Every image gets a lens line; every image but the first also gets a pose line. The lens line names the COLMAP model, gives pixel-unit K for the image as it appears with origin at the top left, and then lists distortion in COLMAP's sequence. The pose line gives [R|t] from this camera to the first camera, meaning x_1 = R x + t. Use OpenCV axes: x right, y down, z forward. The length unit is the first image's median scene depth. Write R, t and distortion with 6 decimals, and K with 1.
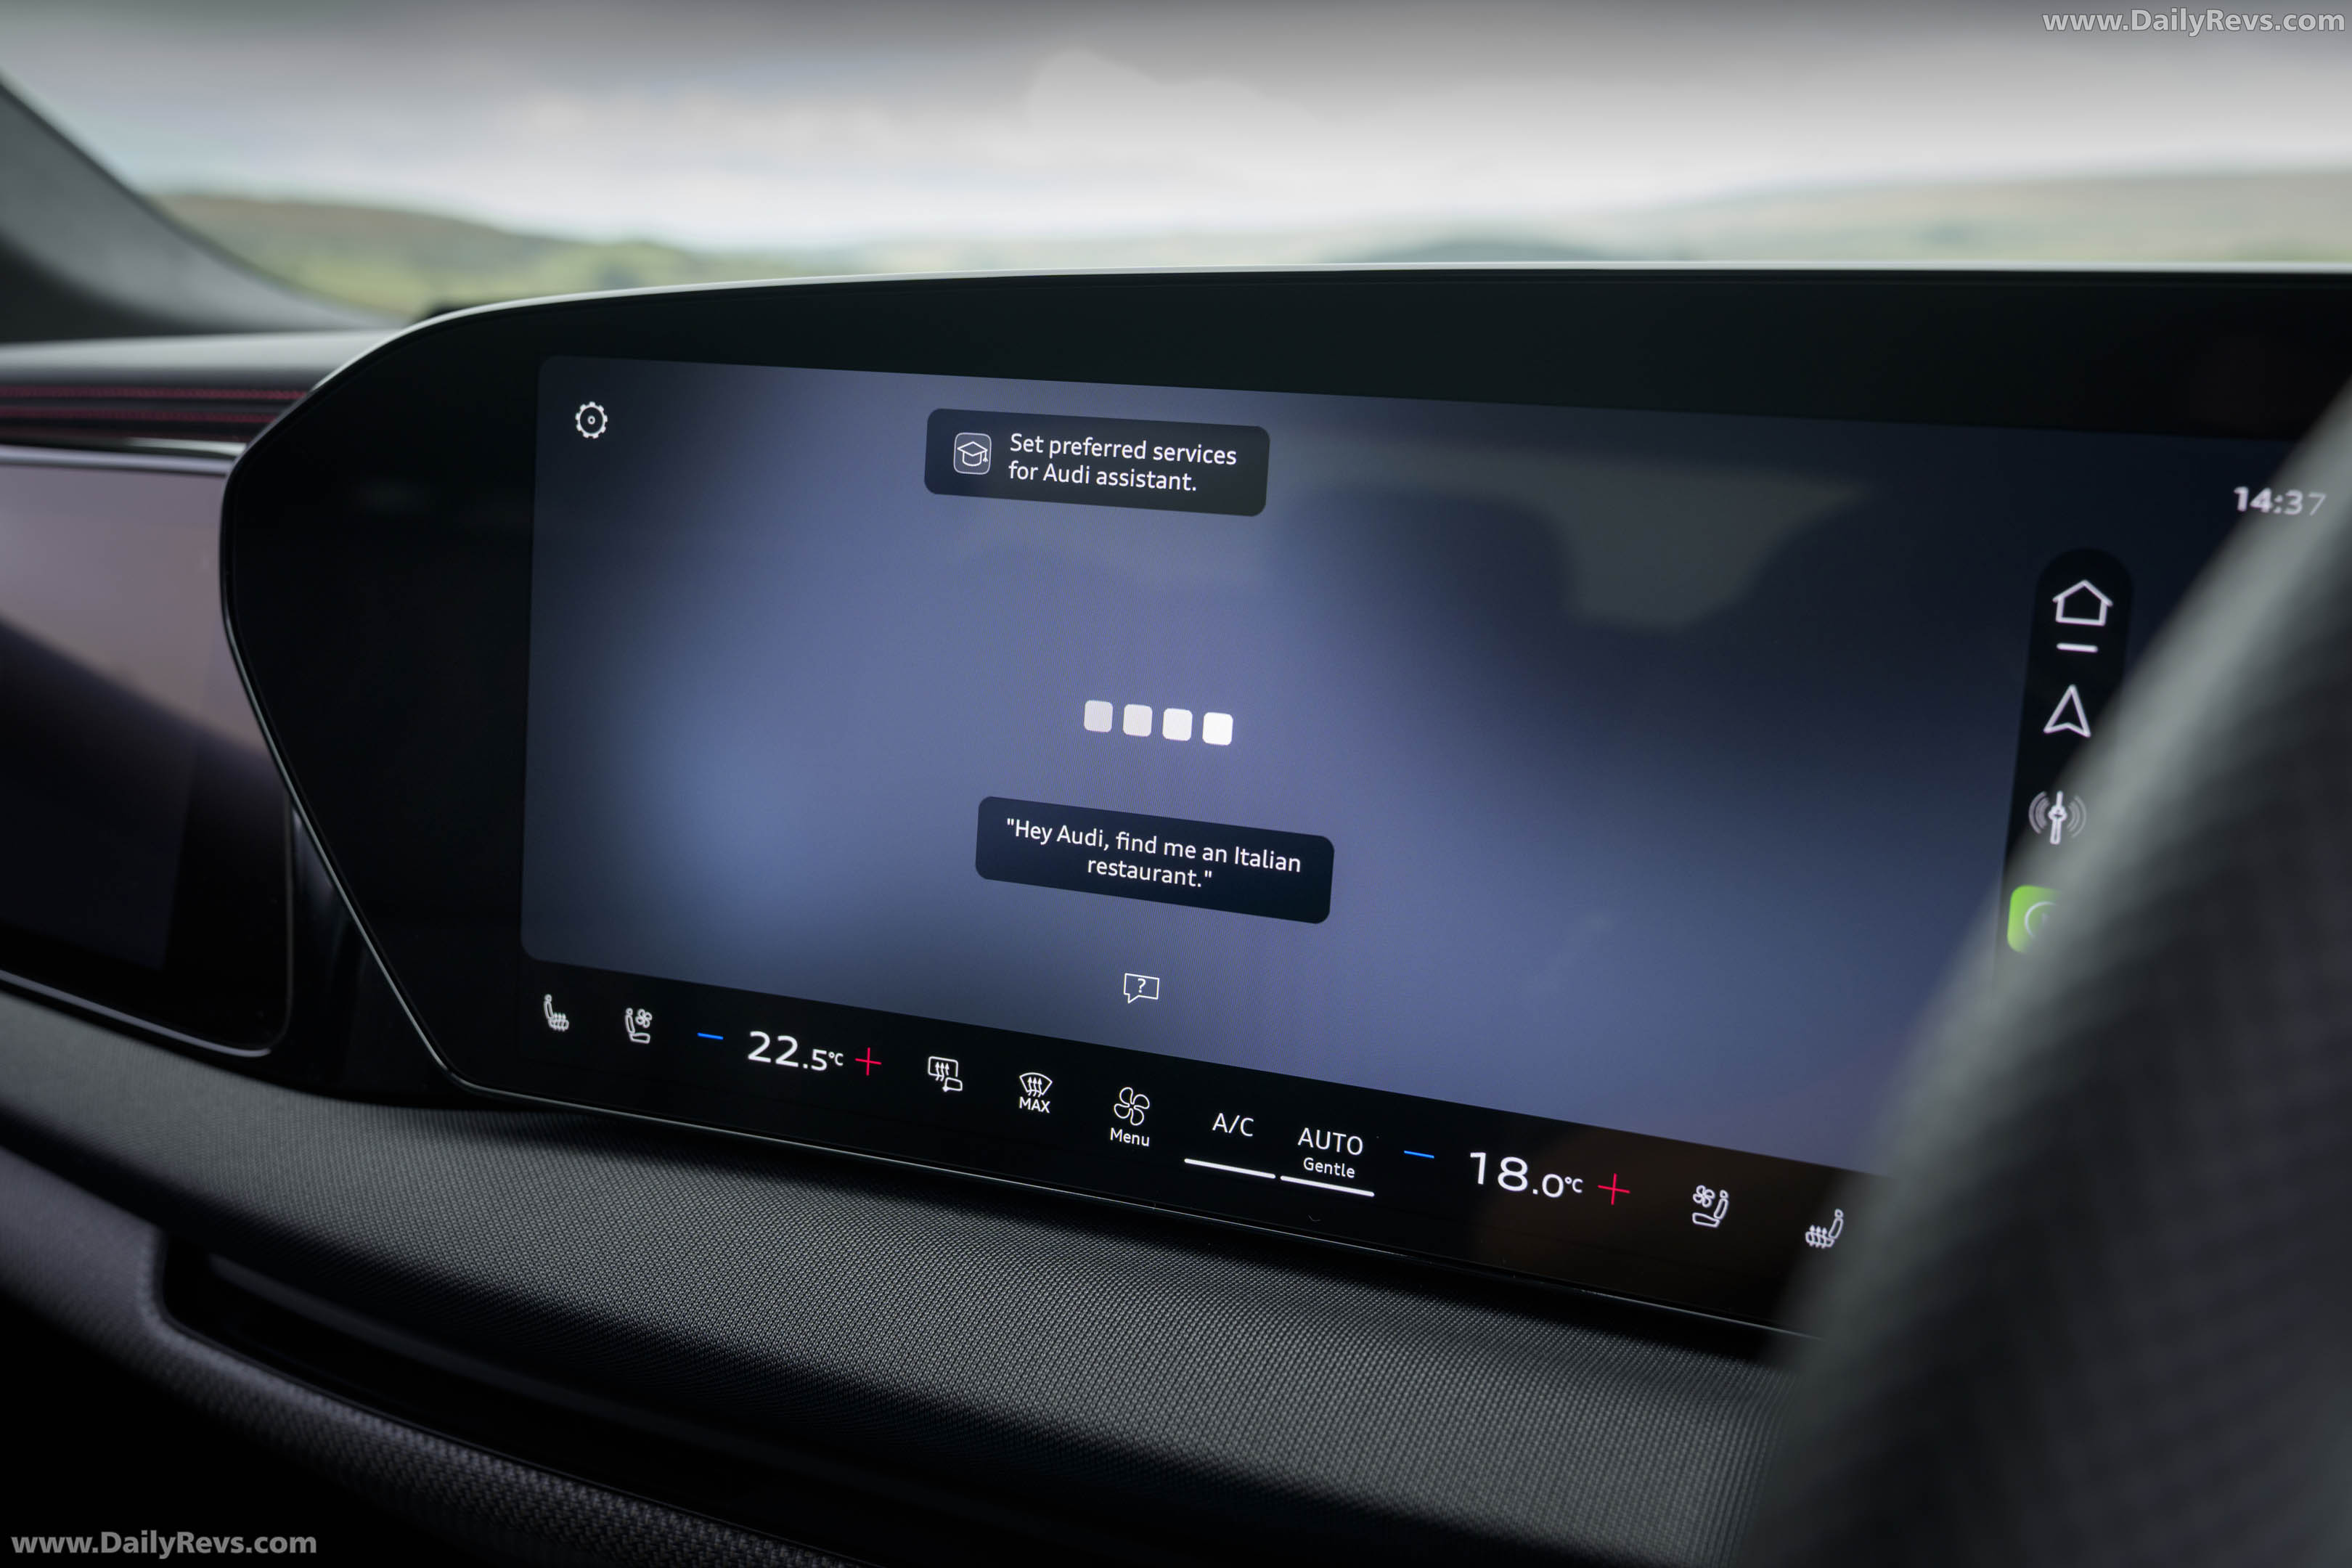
lens RADIAL K [[2274.2, 0, 1178.0], [0, 2274.2, 799.1], [0, 0, 1]] dist [-0.010611, 0.000000]
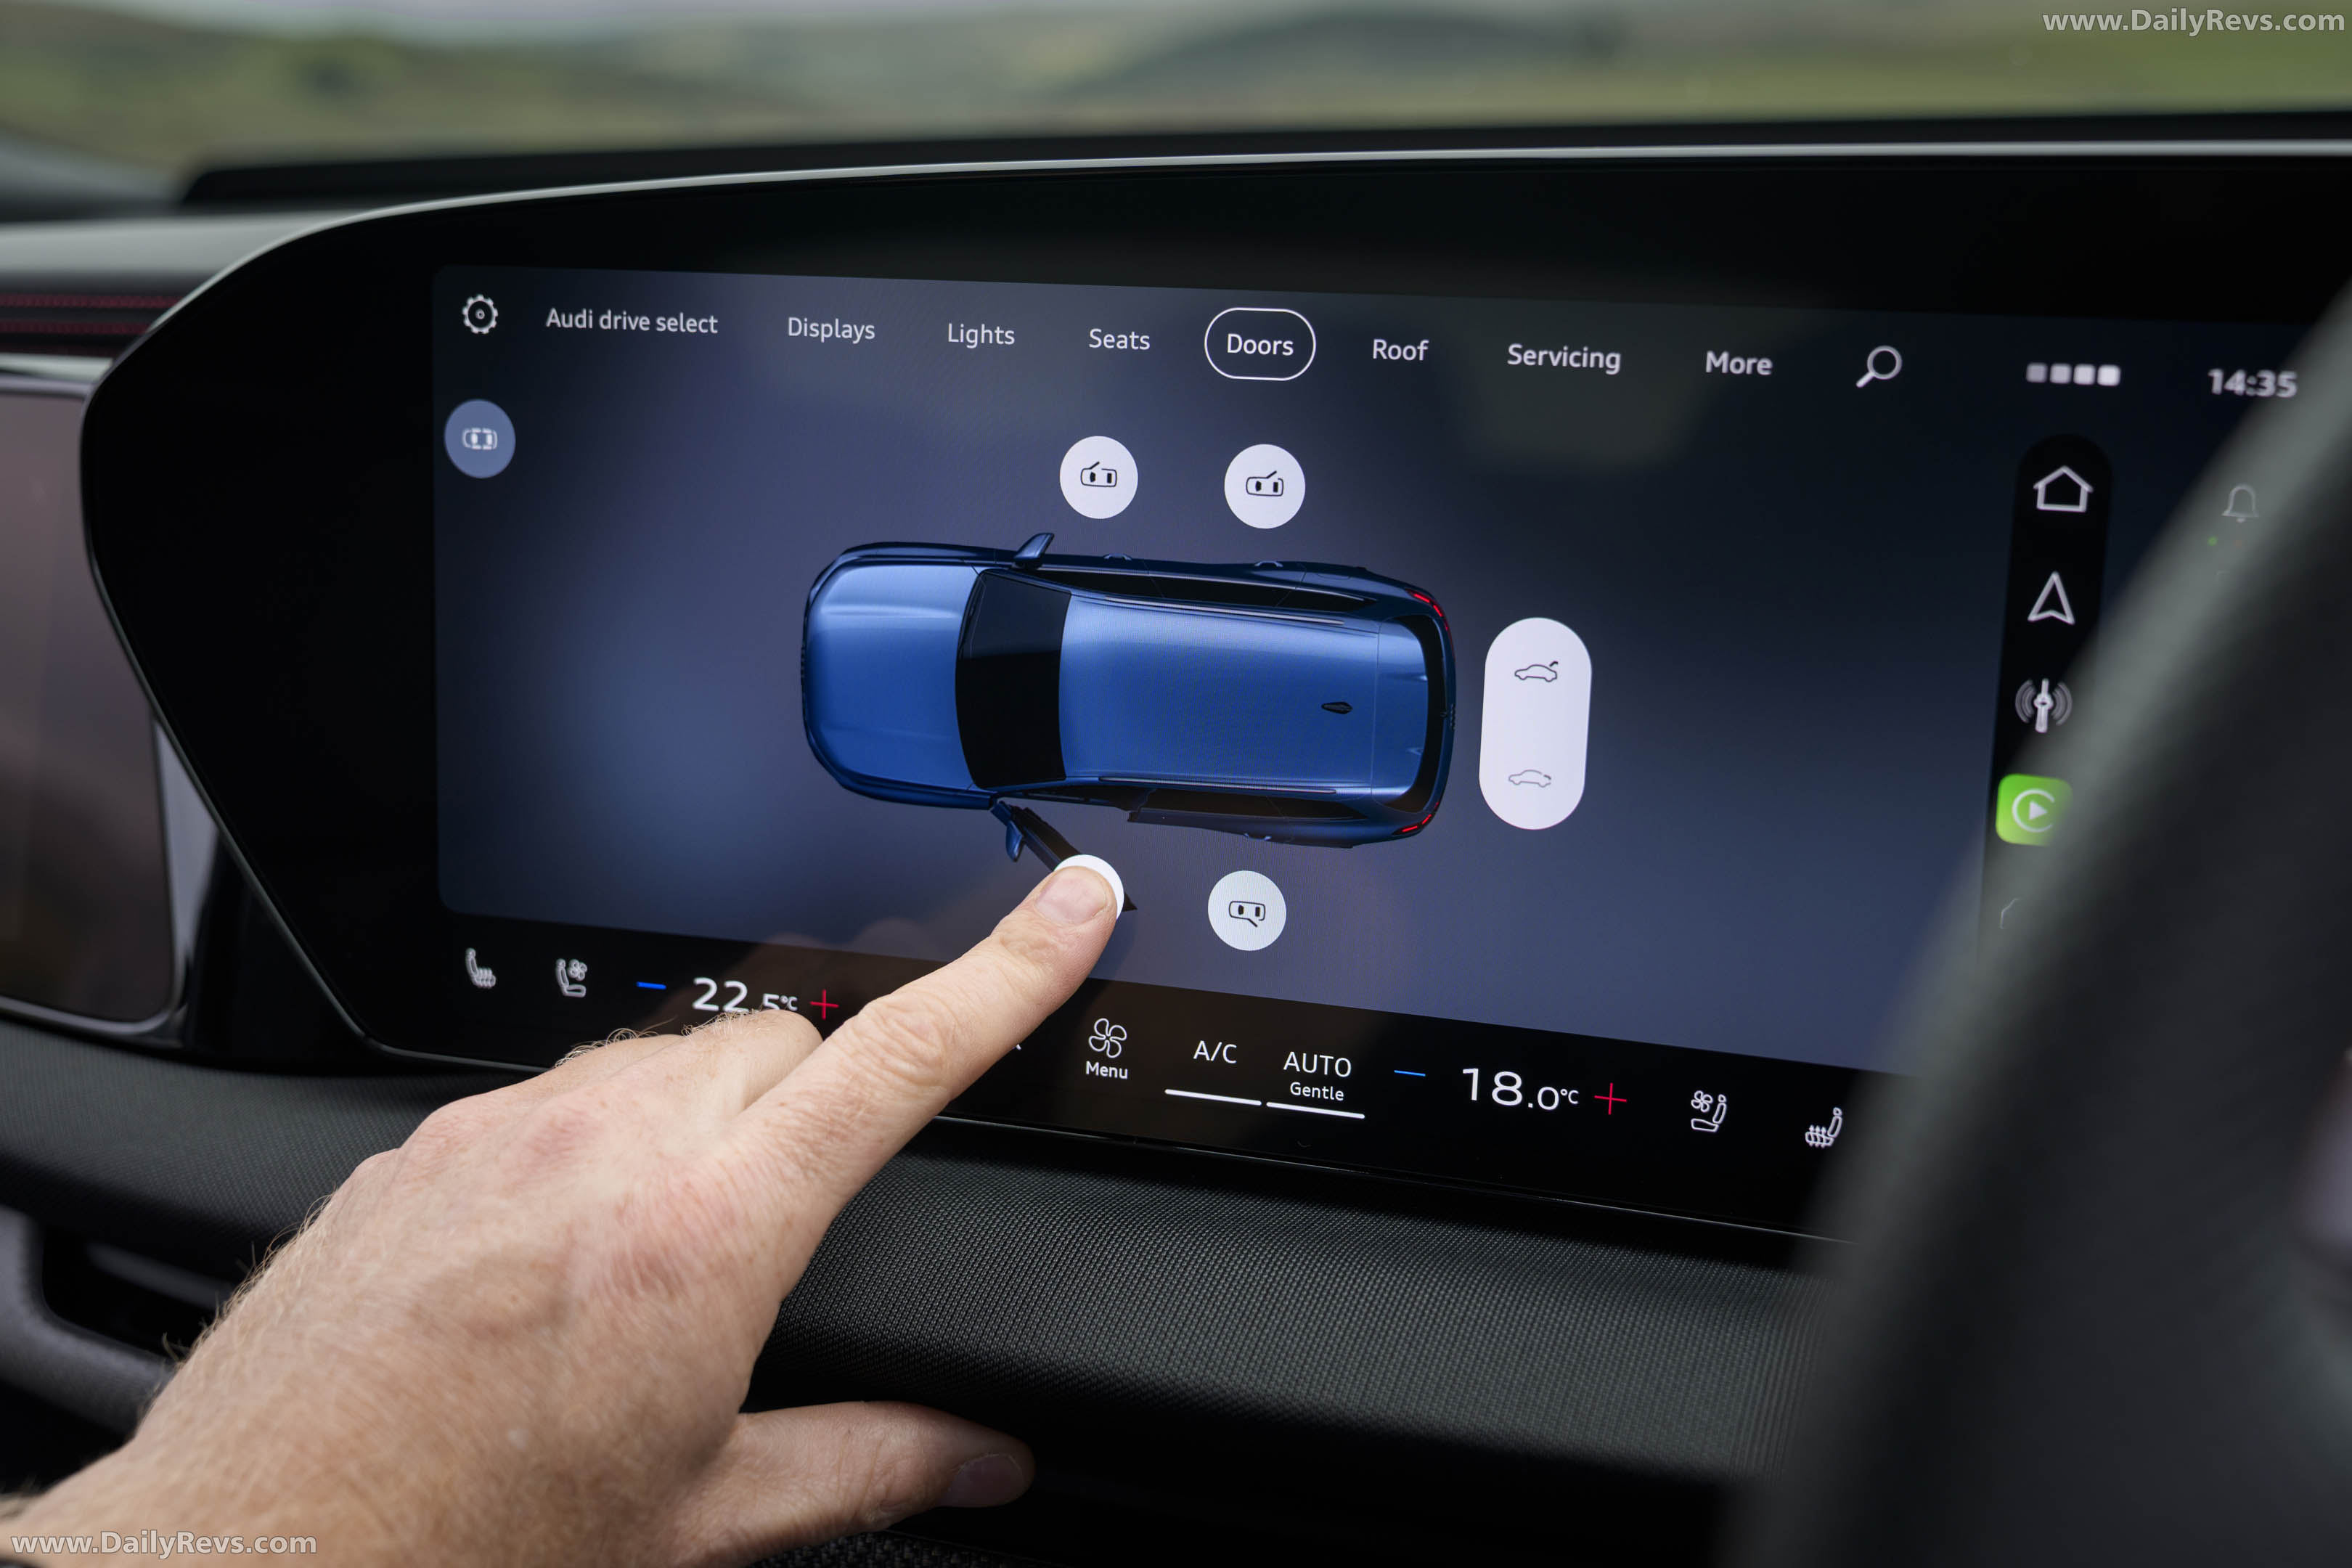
lens RADIAL K [[2667.9, 0, 1196.5], [0, 2667.9, 785.9], [0, 0, 1]] dist [-0.008546, 0.000000]
pose [[0.997328, -0.041689, 0.059991, -0.045302], [0.039179, 0.998331, 0.042418, -0.017281], [-0.061660, -0.039954, 0.997297, -0.119420]]
